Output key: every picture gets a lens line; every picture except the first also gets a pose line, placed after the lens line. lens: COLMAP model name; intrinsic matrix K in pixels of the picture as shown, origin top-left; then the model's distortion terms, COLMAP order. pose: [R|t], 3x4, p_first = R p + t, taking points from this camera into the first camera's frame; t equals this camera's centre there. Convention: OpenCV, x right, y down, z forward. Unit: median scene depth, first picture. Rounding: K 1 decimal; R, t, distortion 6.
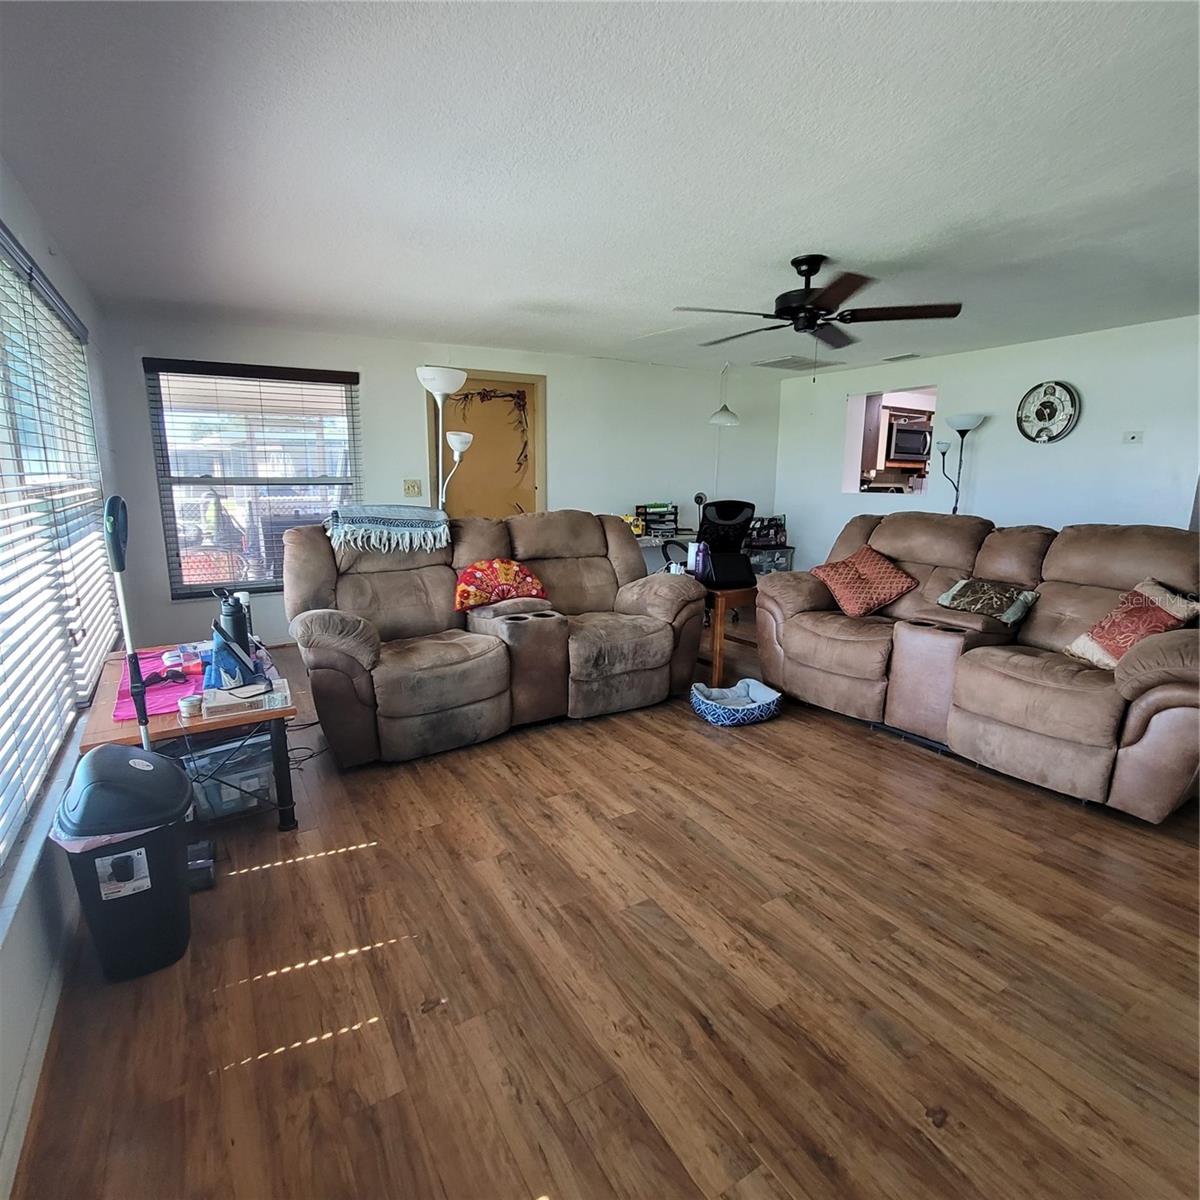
lens RADIAL K [[655.7, 0, 598.2], [0, 655.7, 603.3], [0, 0, 1]] dist [-0.006886, 0.002745]
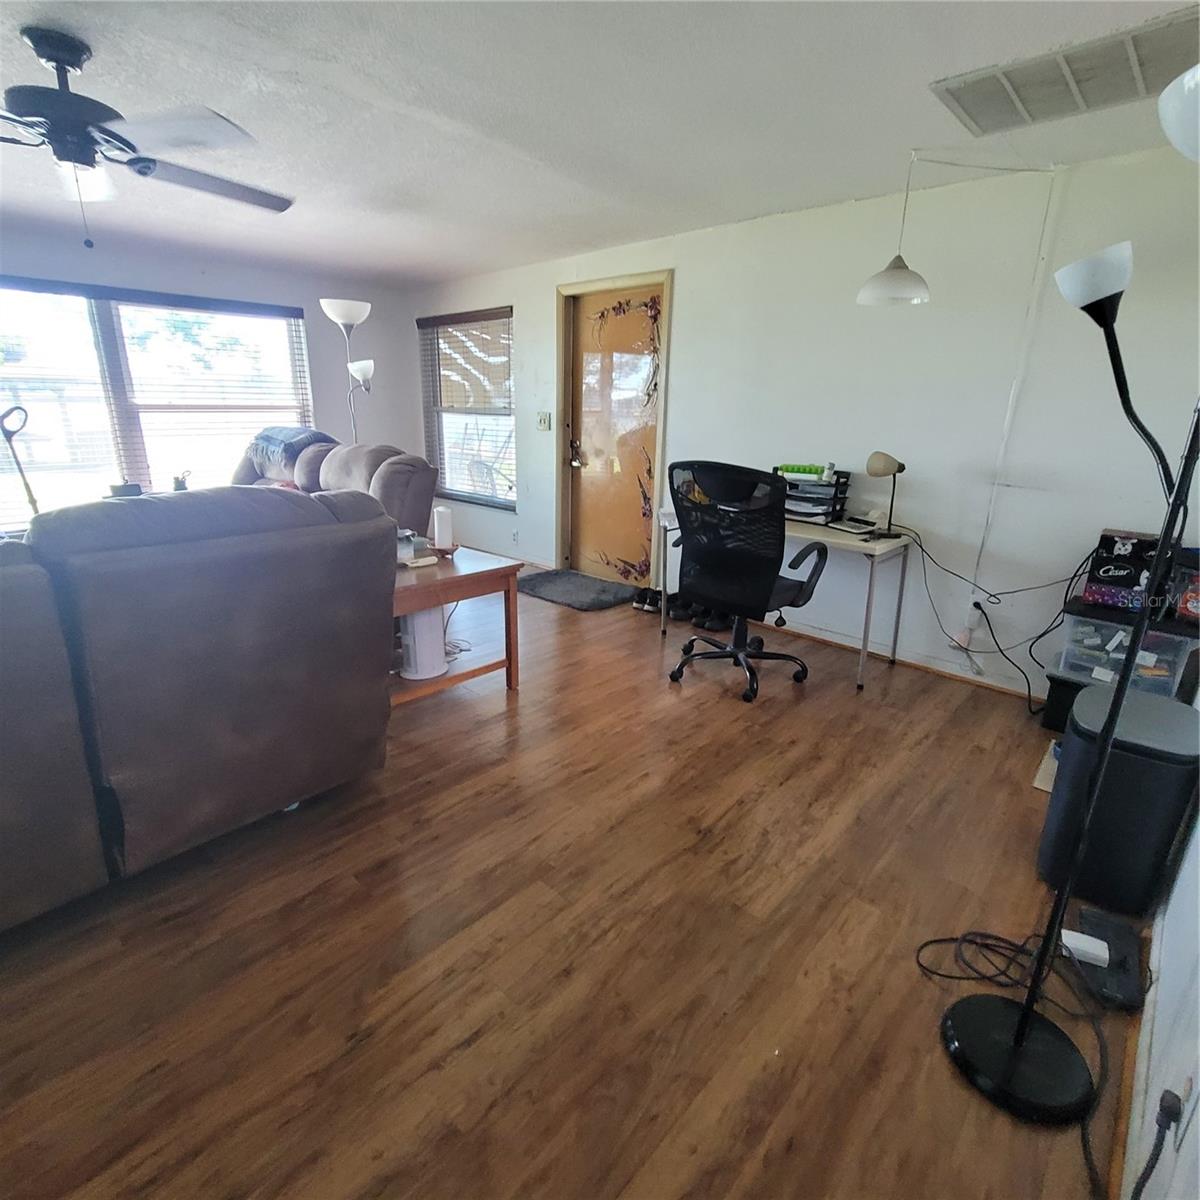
lens RADIAL K [[655.7, 0, 601.9], [0, 655.7, 602.2], [0, 0, 1]] dist [-0.006886, 0.002745]
pose [[0.293835, 0.274840, -0.915491, 0.983491], [-0.211372, 0.952743, 0.218182, -0.209828], [0.932193, 0.129399, 0.338043, 1.103706]]
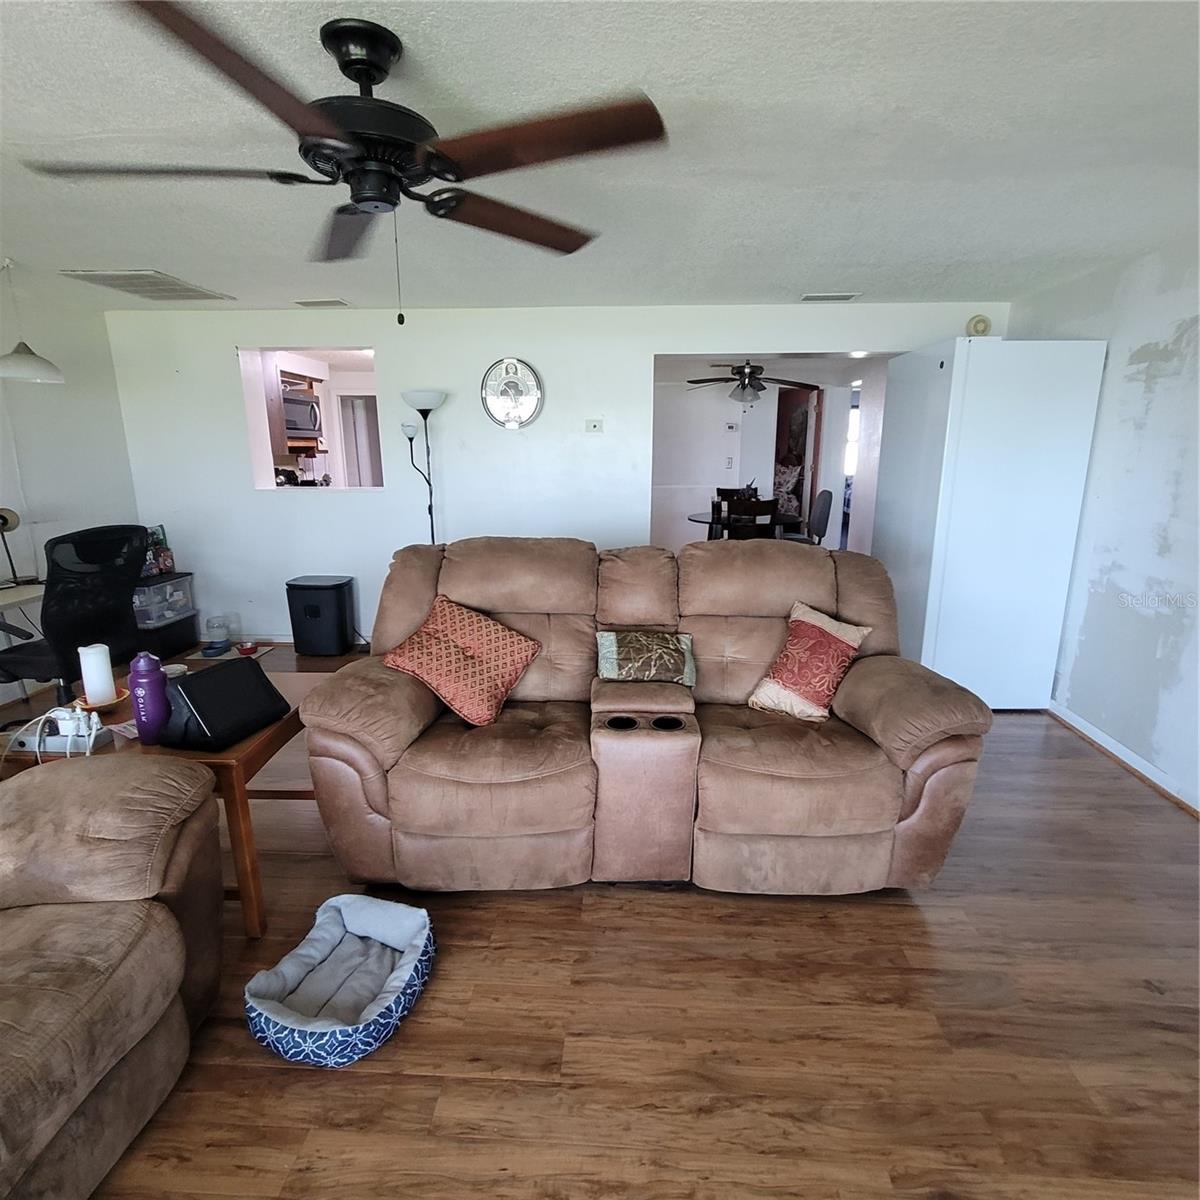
lens RADIAL K [[655.7, 0, 604.3], [0, 655.7, 604.4], [0, 0, 1]] dist [-0.006886, 0.002745]
pose [[0.556689, -0.205427, 0.804921, -0.021497], [0.160472, 0.977284, 0.138433, -0.149613], [-0.815074, 0.052104, 0.577009, 0.517050]]
